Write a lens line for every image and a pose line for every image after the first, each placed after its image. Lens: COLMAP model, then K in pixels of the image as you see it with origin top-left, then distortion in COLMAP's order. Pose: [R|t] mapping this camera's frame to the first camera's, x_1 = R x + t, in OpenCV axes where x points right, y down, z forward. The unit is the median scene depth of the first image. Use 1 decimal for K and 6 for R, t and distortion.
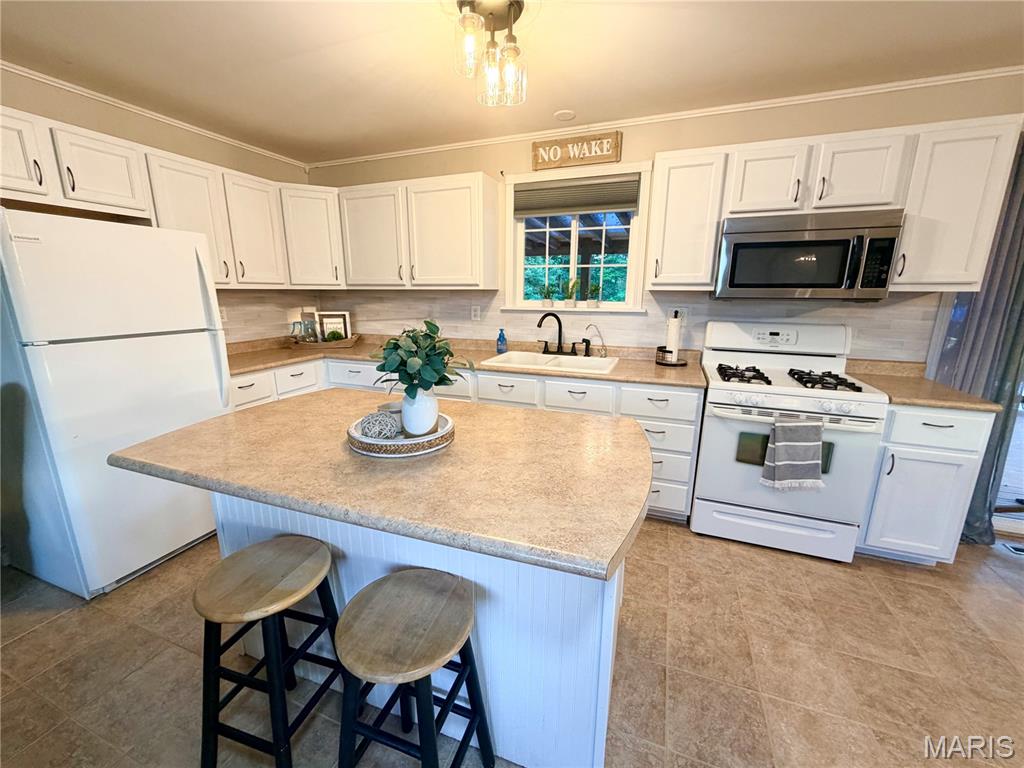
lens RADIAL K [[407.4, 0, 512.1], [0, 407.4, 382.9], [0, 0, 1]] dist [-0.001077, 0.000323]
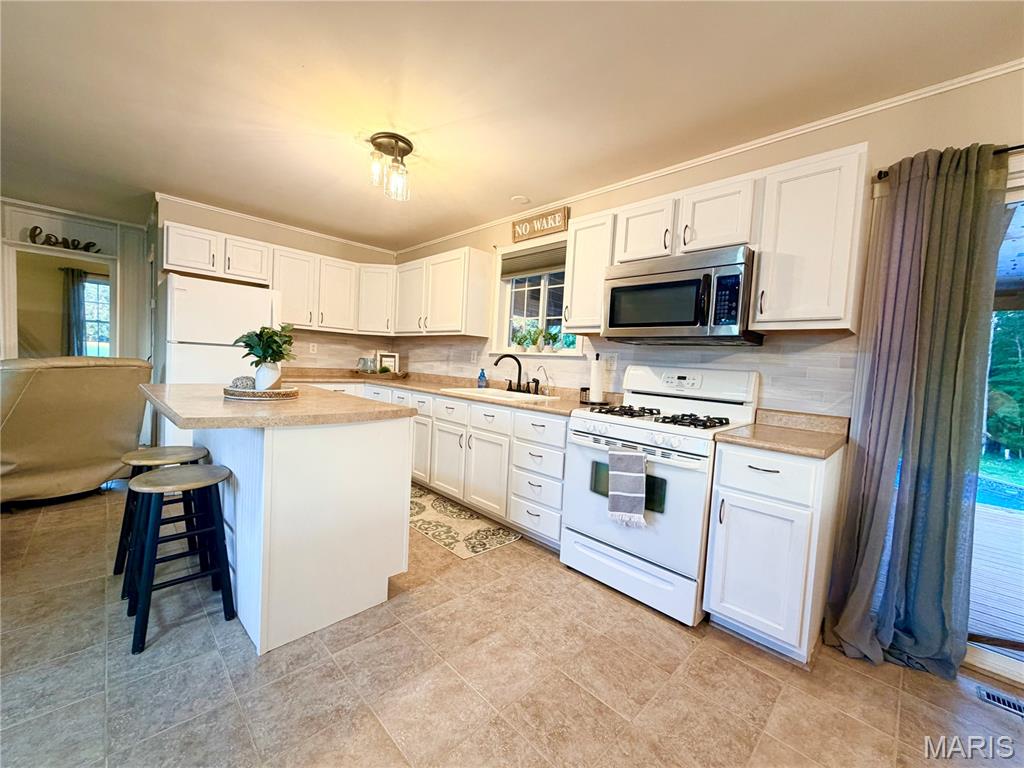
lens RADIAL K [[407.4, 0, 510.9], [0, 407.4, 383.5], [0, 0, 1]] dist [-0.001077, 0.000323]
pose [[0.910488, 0.067638, -0.407966, 0.667057], [-0.142082, 0.977643, -0.155008, 0.101819], [0.388360, 0.199098, 0.899742, -0.035281]]
